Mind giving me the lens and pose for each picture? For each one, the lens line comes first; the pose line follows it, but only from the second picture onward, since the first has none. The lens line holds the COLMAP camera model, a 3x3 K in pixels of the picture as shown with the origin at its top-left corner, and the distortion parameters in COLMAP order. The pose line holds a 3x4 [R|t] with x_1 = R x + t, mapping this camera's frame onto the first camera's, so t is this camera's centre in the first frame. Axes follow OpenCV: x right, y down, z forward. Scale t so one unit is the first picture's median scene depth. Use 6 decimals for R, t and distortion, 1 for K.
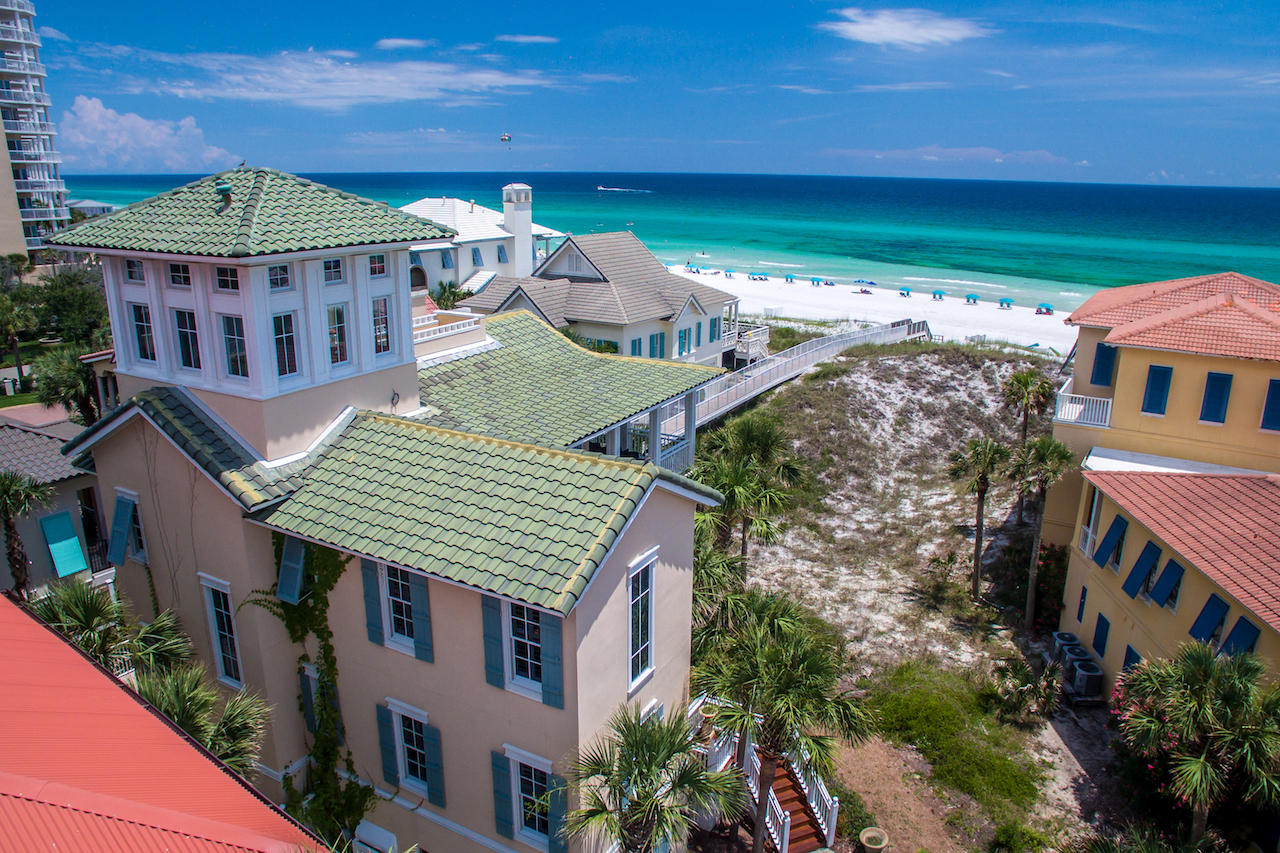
lens RADIAL K [[882.7, 0, 640.0], [0, 882.7, 426.5], [0, 0, 1]] dist [-0.063218, 0.000083]
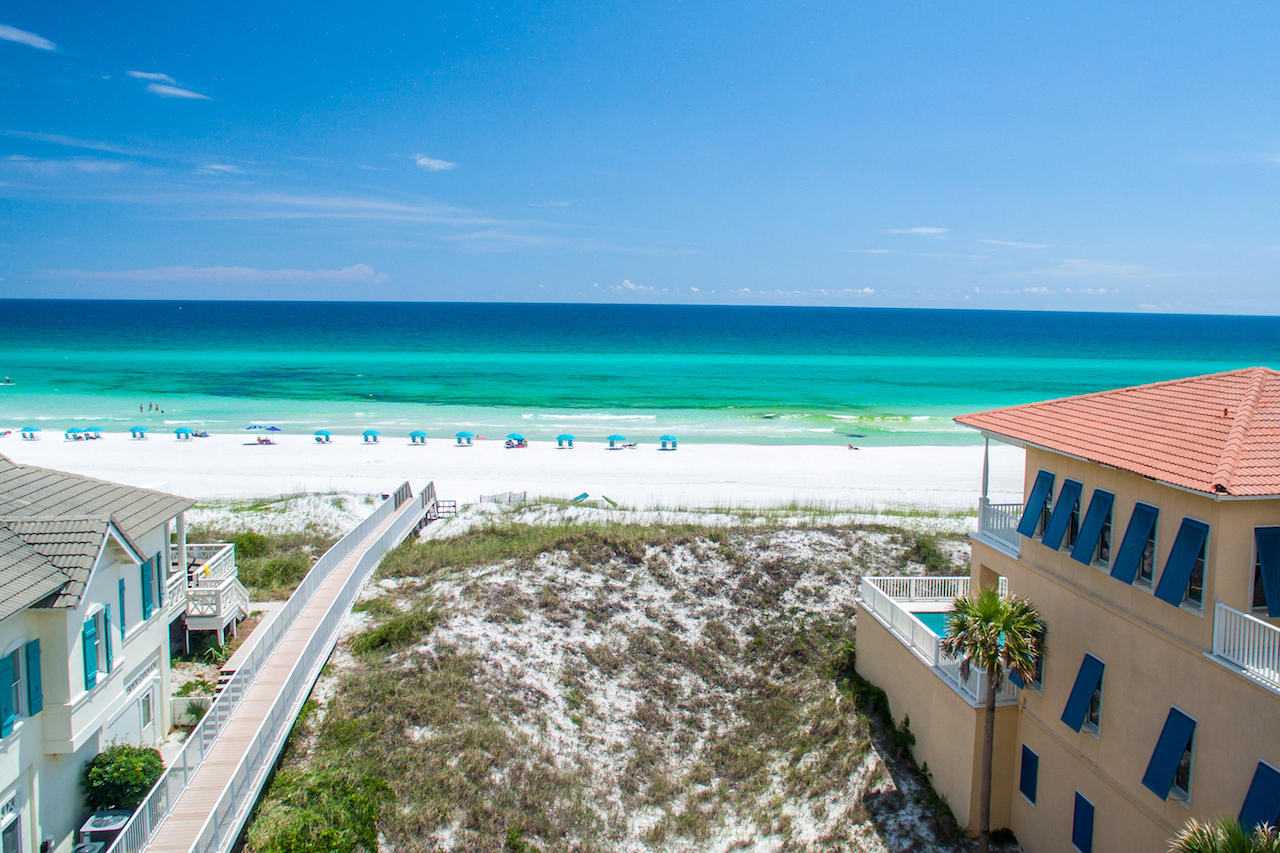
lens RADIAL K [[949.3, 0, 640.0], [0, 949.3, 426.5], [0, 0, 1]] dist [-0.105677, 0.004477]
pose [[0.743213, -0.087651, 0.663288, -0.025890], [0.184449, 0.979806, -0.077197, -0.113680], [-0.643127, 0.179716, 0.744372, 0.544784]]
